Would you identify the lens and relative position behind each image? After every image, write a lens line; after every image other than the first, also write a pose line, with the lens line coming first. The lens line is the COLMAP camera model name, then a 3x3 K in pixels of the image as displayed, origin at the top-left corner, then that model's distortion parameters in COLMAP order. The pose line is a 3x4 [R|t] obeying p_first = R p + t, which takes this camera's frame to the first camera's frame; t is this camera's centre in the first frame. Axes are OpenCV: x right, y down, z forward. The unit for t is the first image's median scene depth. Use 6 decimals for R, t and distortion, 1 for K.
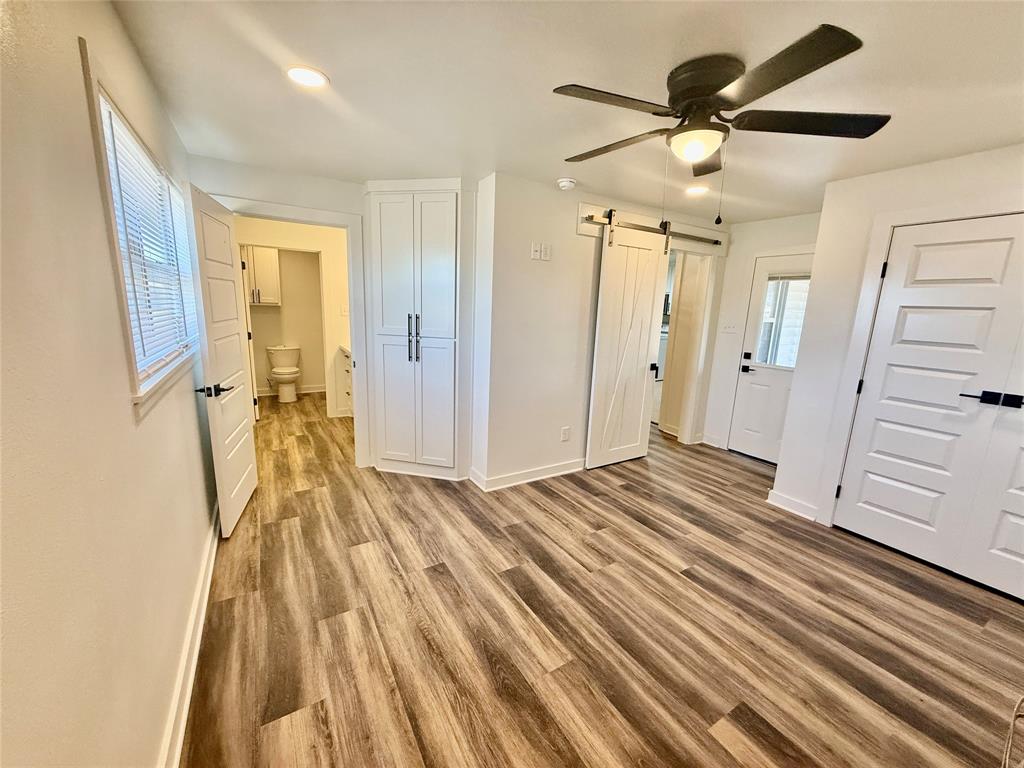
lens RADIAL K [[412.4, 0, 515.7], [0, 412.4, 382.9], [0, 0, 1]] dist [-0.010435, -0.000608]
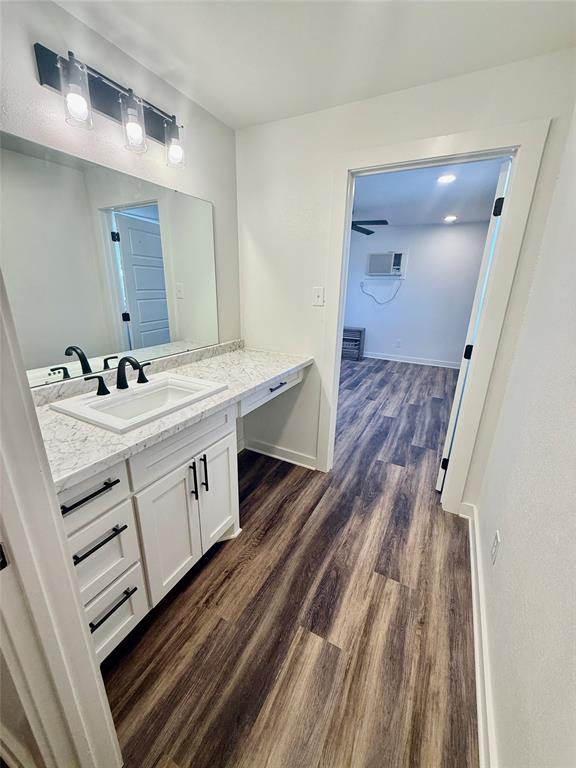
lens RADIAL K [[309.3, 0, 288.0], [0, 309.3, 383.7], [0, 0, 1]] dist [-0.010435, -0.000608]
pose [[-0.515540, -0.309320, 0.799087, -1.100249], [0.117387, 0.898282, 0.423450, -0.345200], [-0.848787, 0.312108, -0.426790, 1.764913]]
